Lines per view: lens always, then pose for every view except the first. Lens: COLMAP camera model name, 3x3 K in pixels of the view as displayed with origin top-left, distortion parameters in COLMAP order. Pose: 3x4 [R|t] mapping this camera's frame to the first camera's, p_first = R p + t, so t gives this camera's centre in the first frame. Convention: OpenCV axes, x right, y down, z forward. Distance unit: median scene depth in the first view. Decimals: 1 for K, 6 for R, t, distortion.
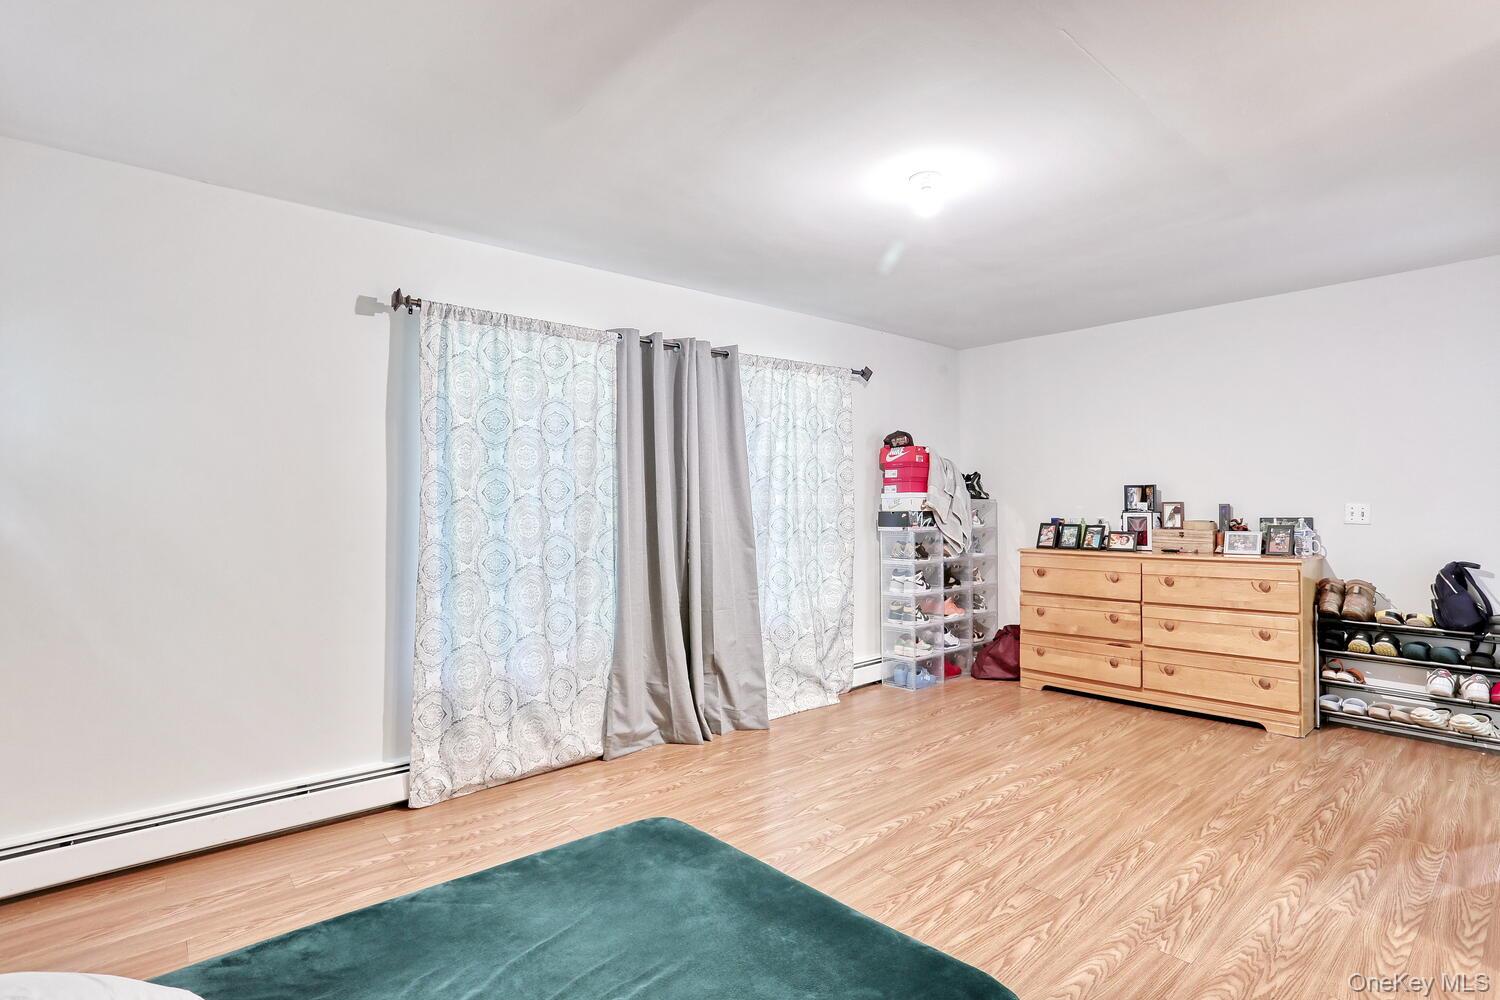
lens RADIAL K [[726.6, 0, 746.6], [0, 726.6, 498.7], [0, 0, 1]] dist [-0.073358, 0.029184]
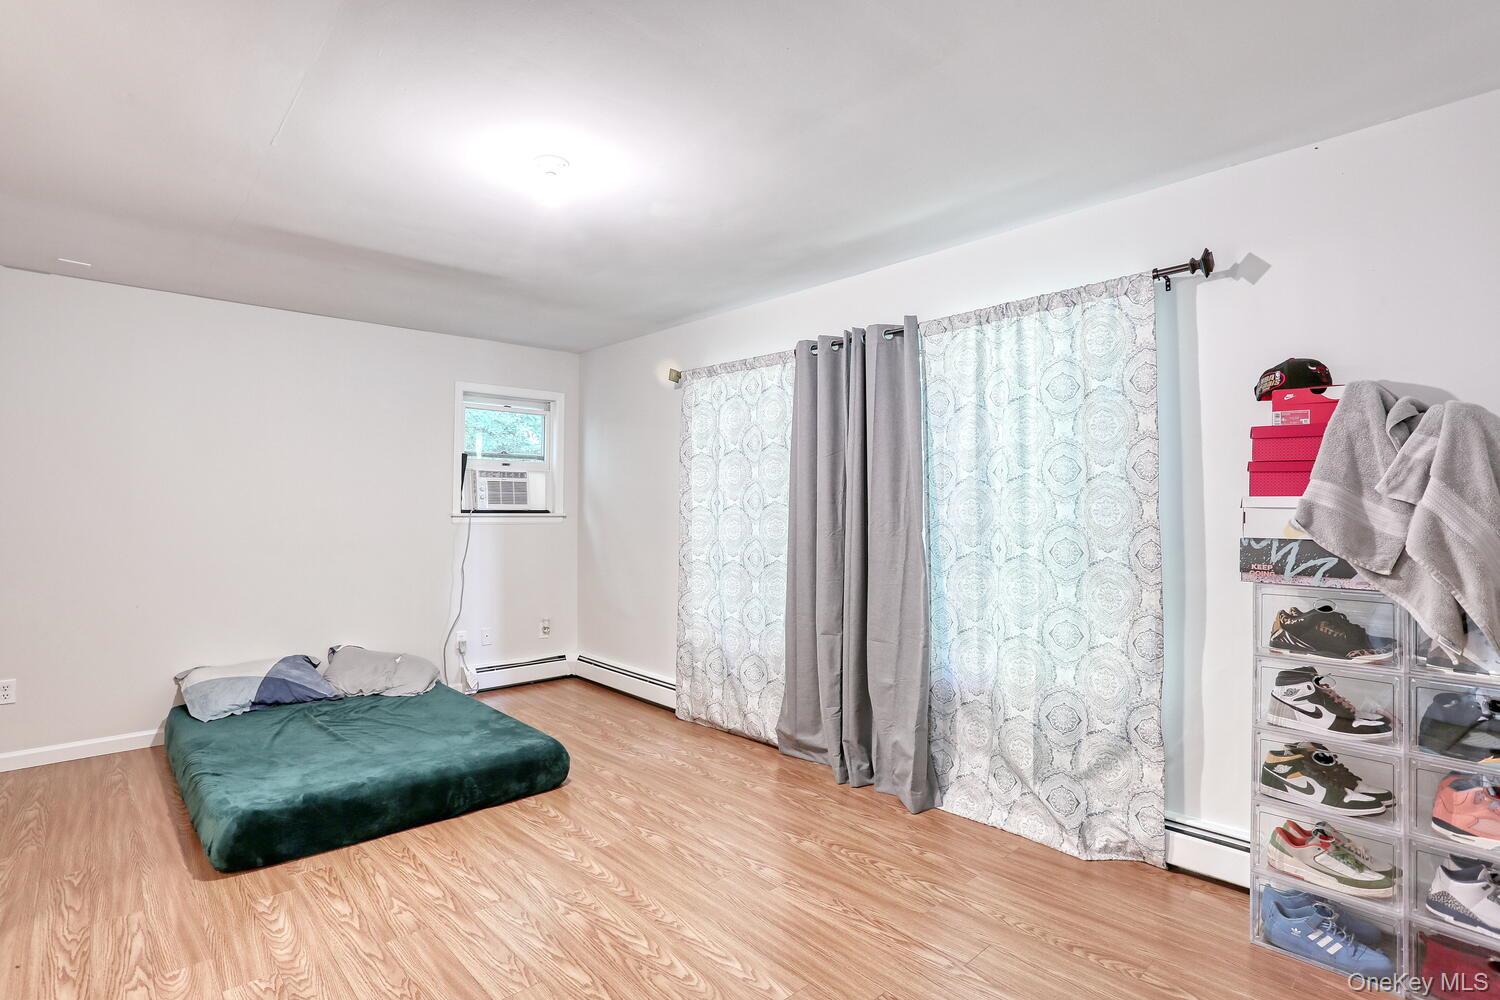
lens RADIAL K [[726.6, 0, 746.6], [0, 726.6, 498.7], [0, 0, 1]] dist [-0.073358, 0.029184]
pose [[0.051032, -0.006410, -0.998676, 0.918204], [0.003624, 0.999974, -0.006234, -0.008088], [0.998690, -0.003301, 0.051054, 0.938593]]
